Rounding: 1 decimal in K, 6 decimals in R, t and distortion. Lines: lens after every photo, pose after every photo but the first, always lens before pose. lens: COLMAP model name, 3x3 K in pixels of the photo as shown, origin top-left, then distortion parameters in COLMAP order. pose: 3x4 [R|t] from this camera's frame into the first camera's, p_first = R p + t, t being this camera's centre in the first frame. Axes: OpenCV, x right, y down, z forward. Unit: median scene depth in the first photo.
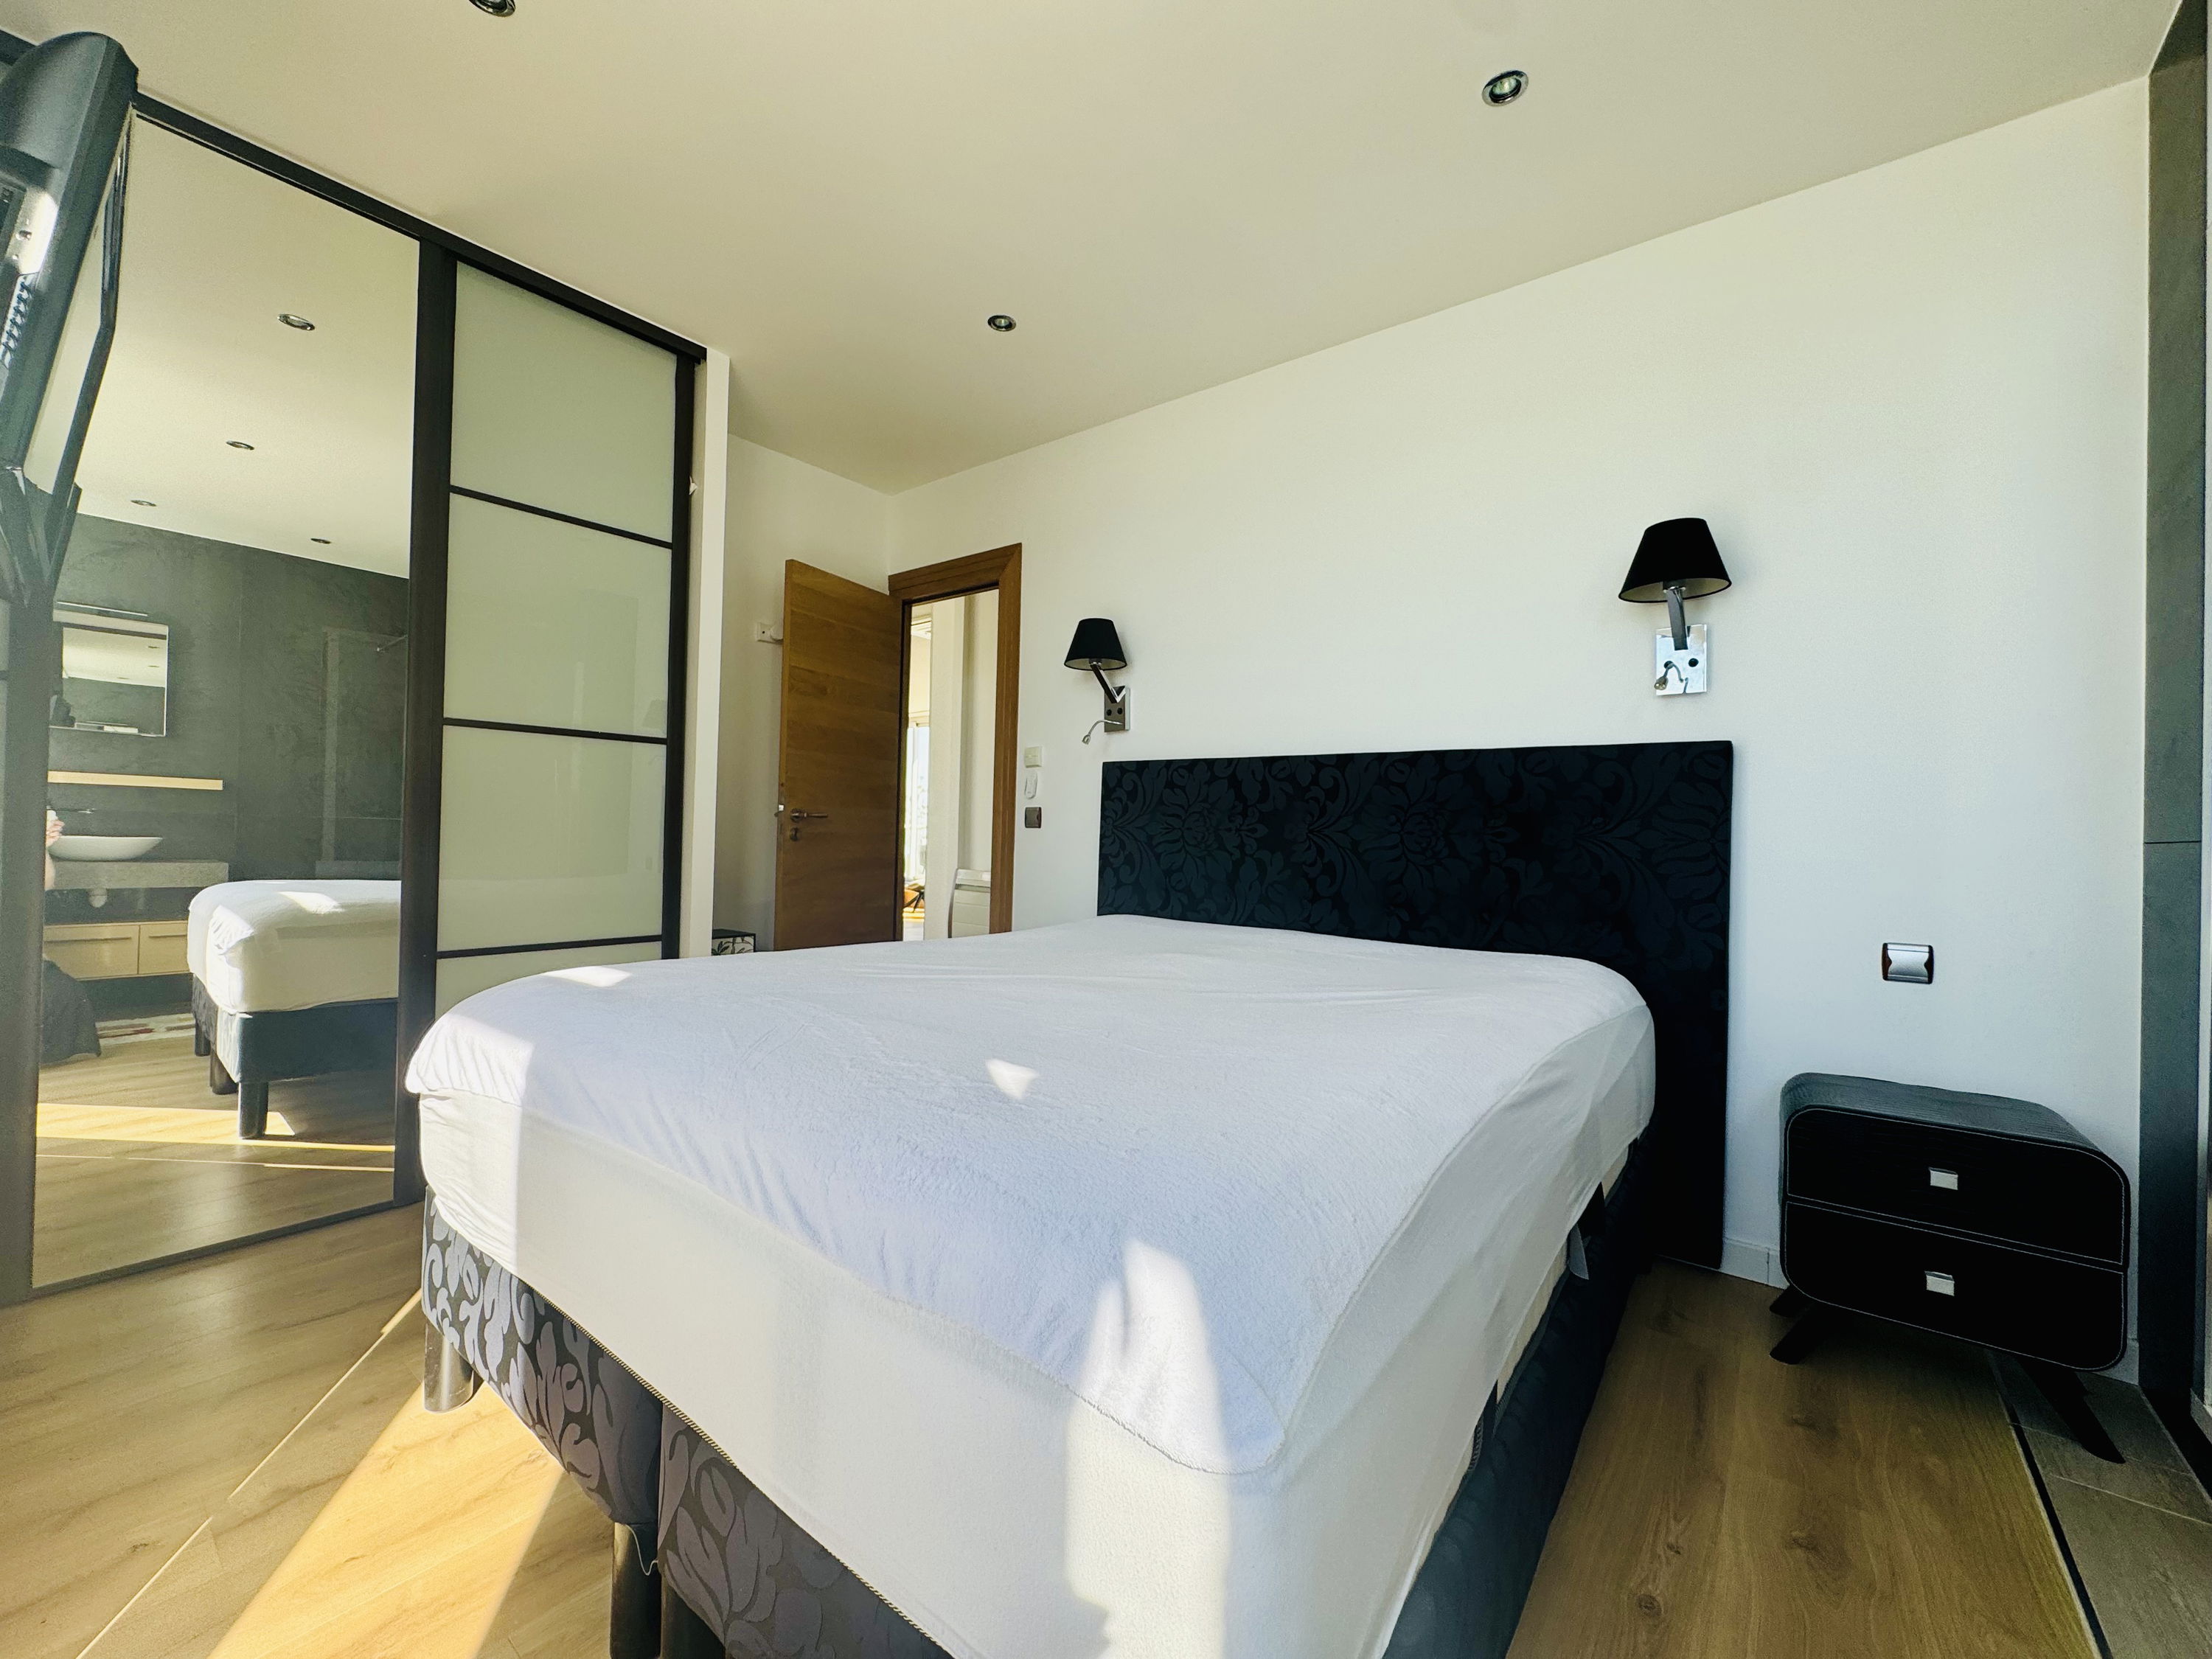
lens RADIAL K [[882.8, 0, 1108.5], [0, 882.8, 823.4], [0, 0, 1]] dist [-0.003074, -0.000180]
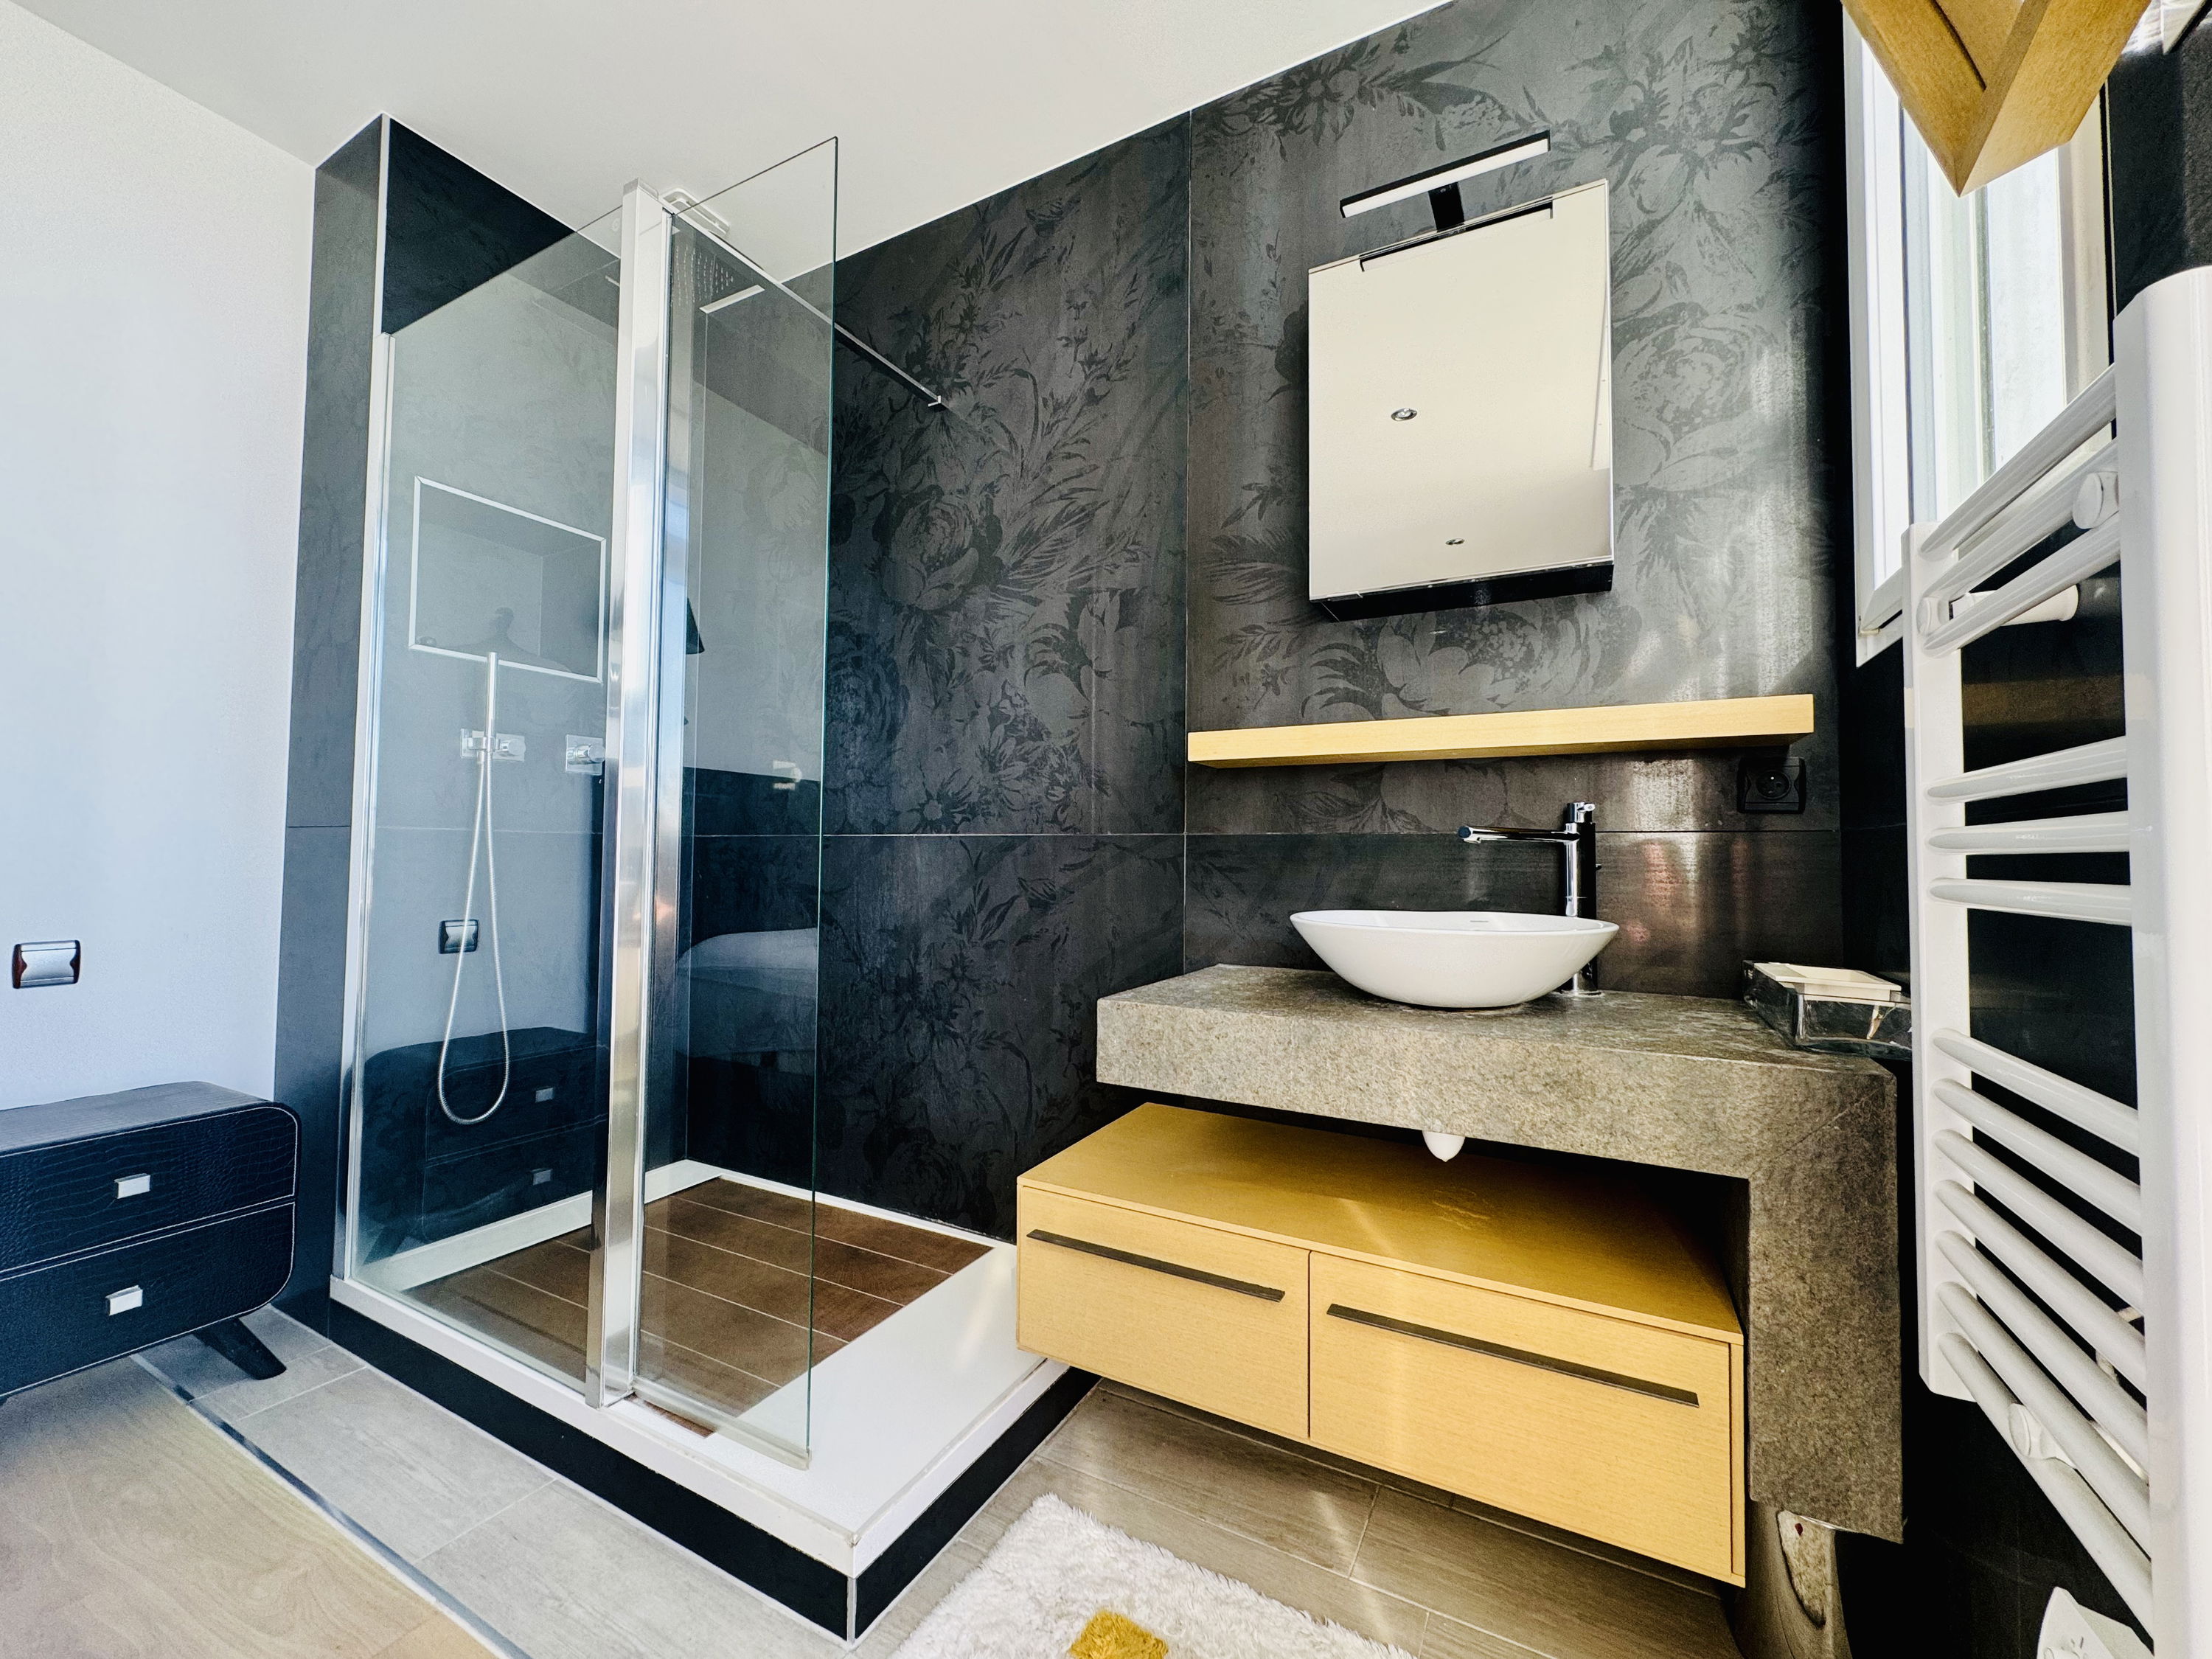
lens RADIAL K [[882.8, 0, 1100.5], [0, 882.8, 823.7], [0, 0, 1]] dist [-0.003074, -0.000180]
pose [[-0.165068, 0.010778, 0.986223, -0.076823], [-0.027140, 0.999512, -0.015465, 0.003573], [-0.985909, -0.029319, -0.164695, 0.081237]]
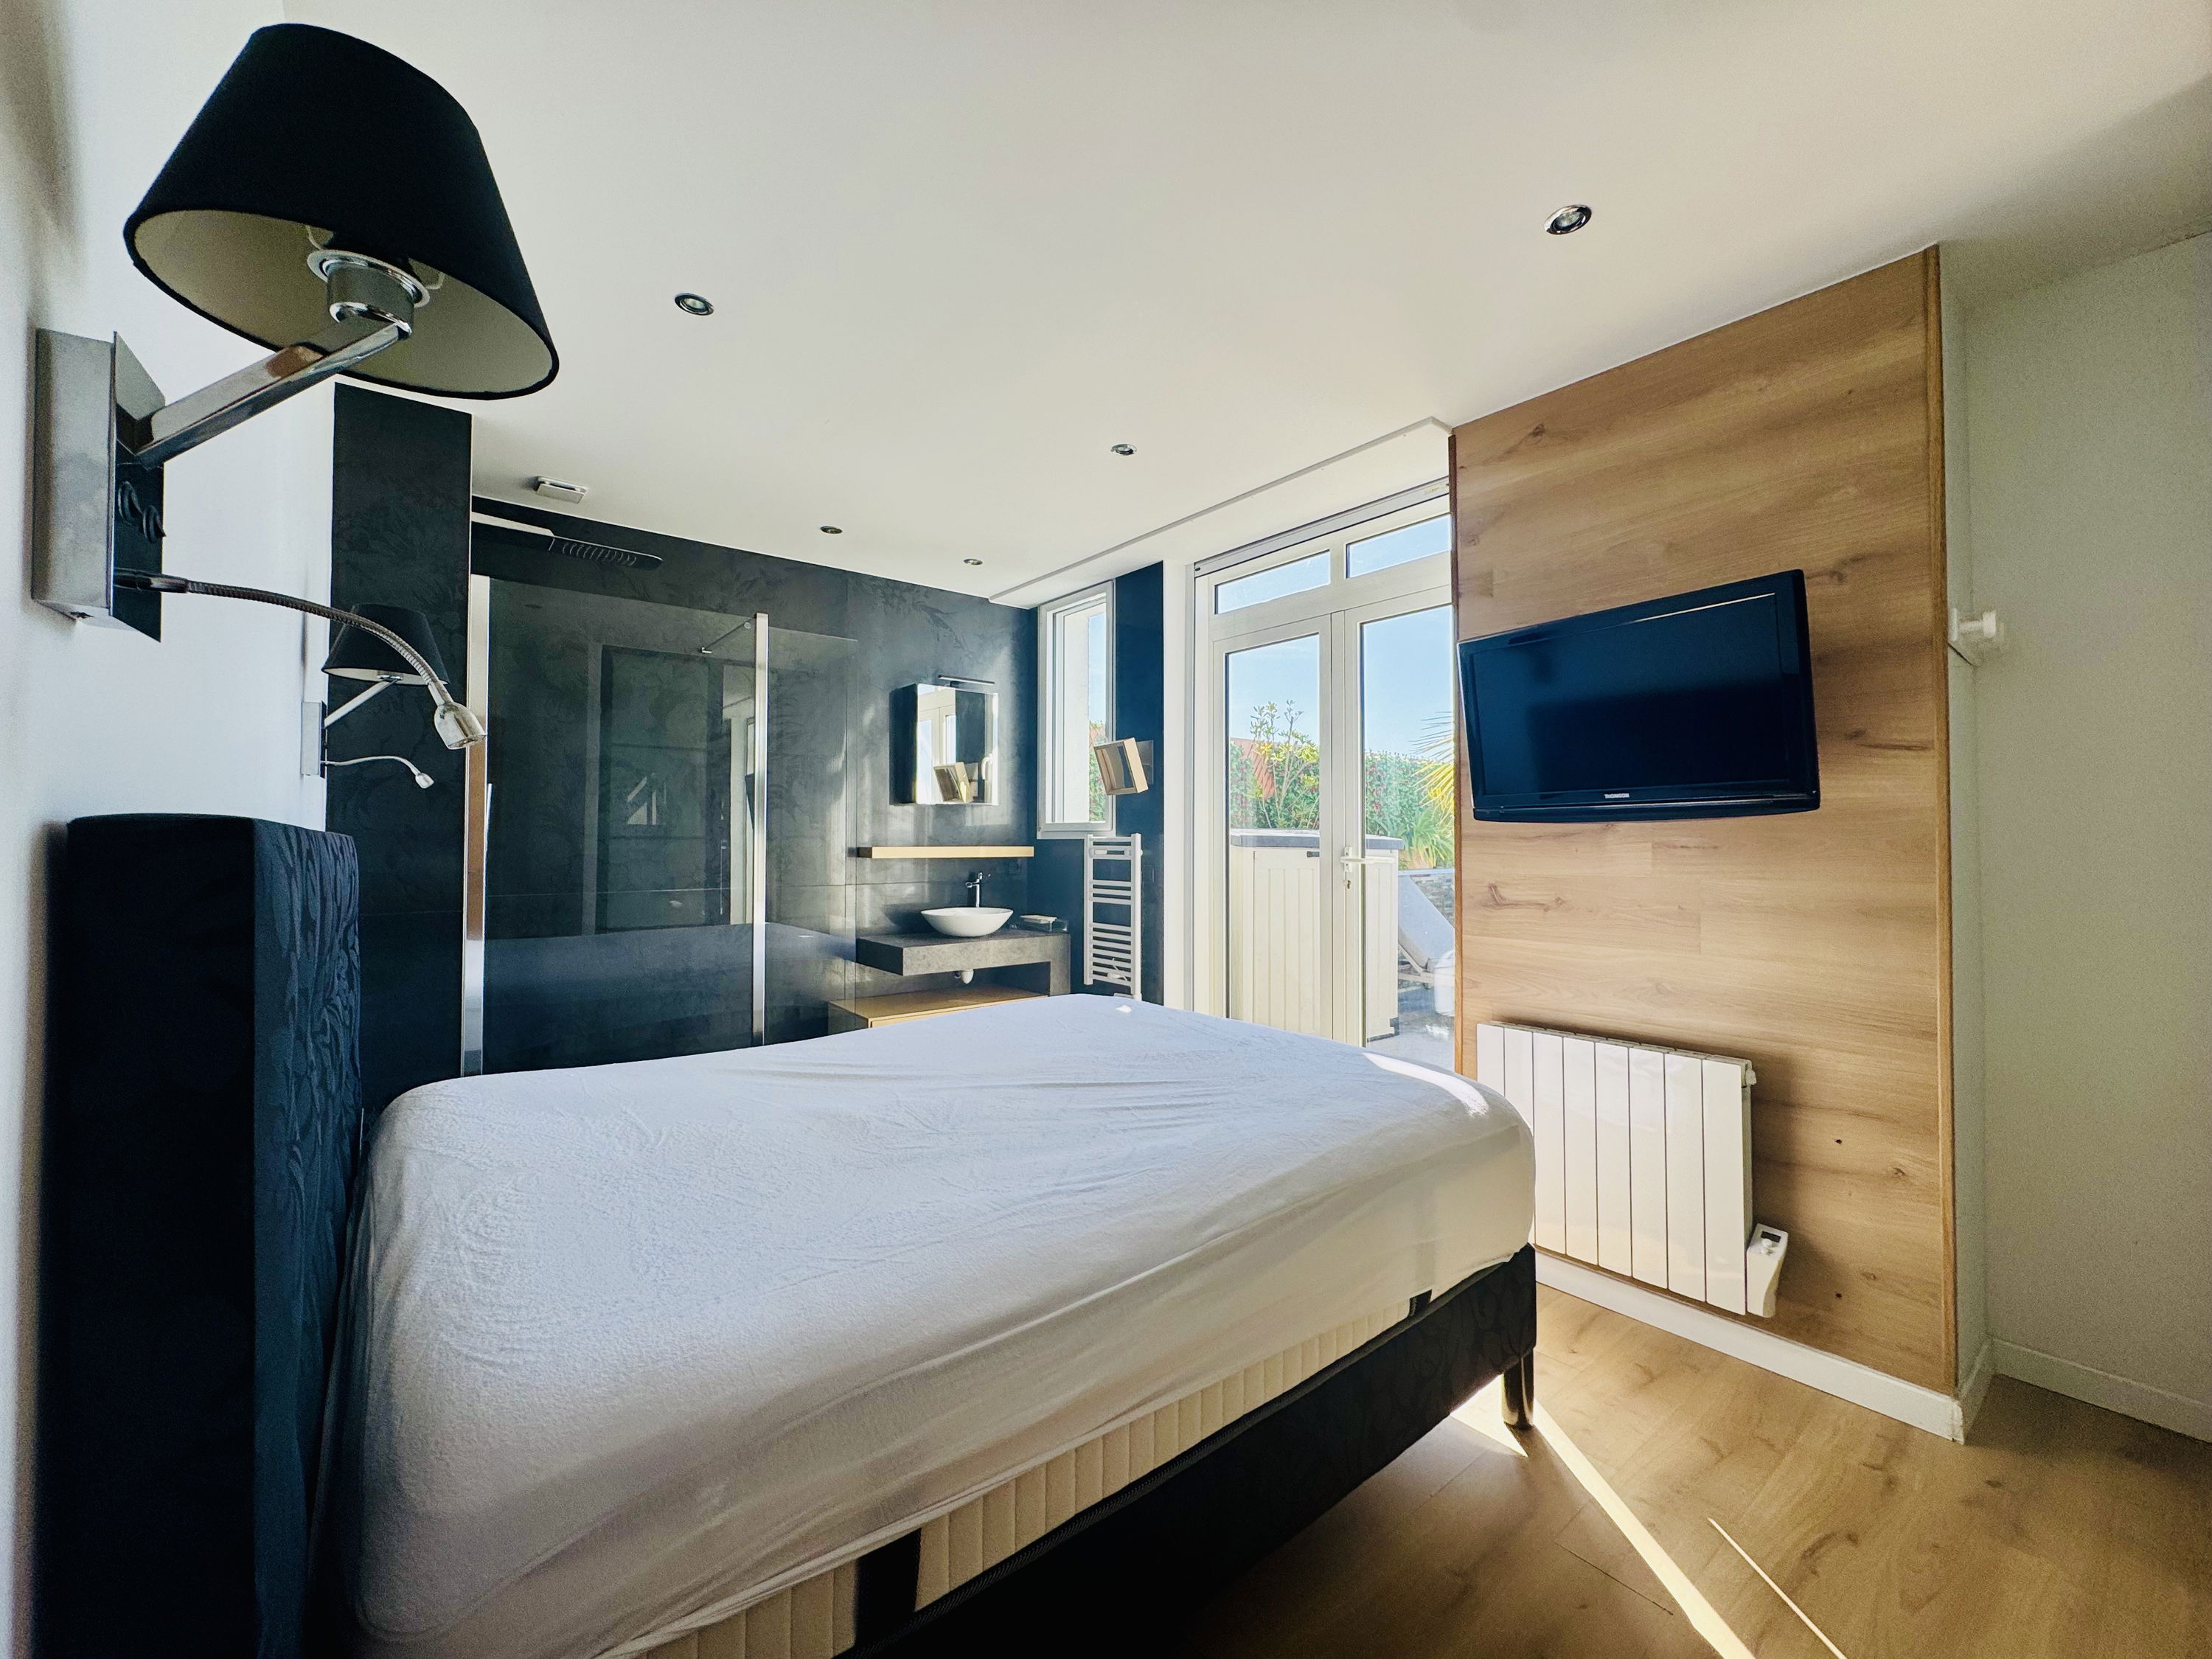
lens RADIAL K [[882.8, 0, 1106.9], [0, 882.8, 827.7], [0, 0, 1]] dist [-0.003074, -0.000180]
pose [[-0.972630, -0.026192, 0.230879, -0.231703], [-0.031865, 0.999274, -0.020879, -0.077325], [-0.230165, -0.027665, -0.972758, 1.224605]]
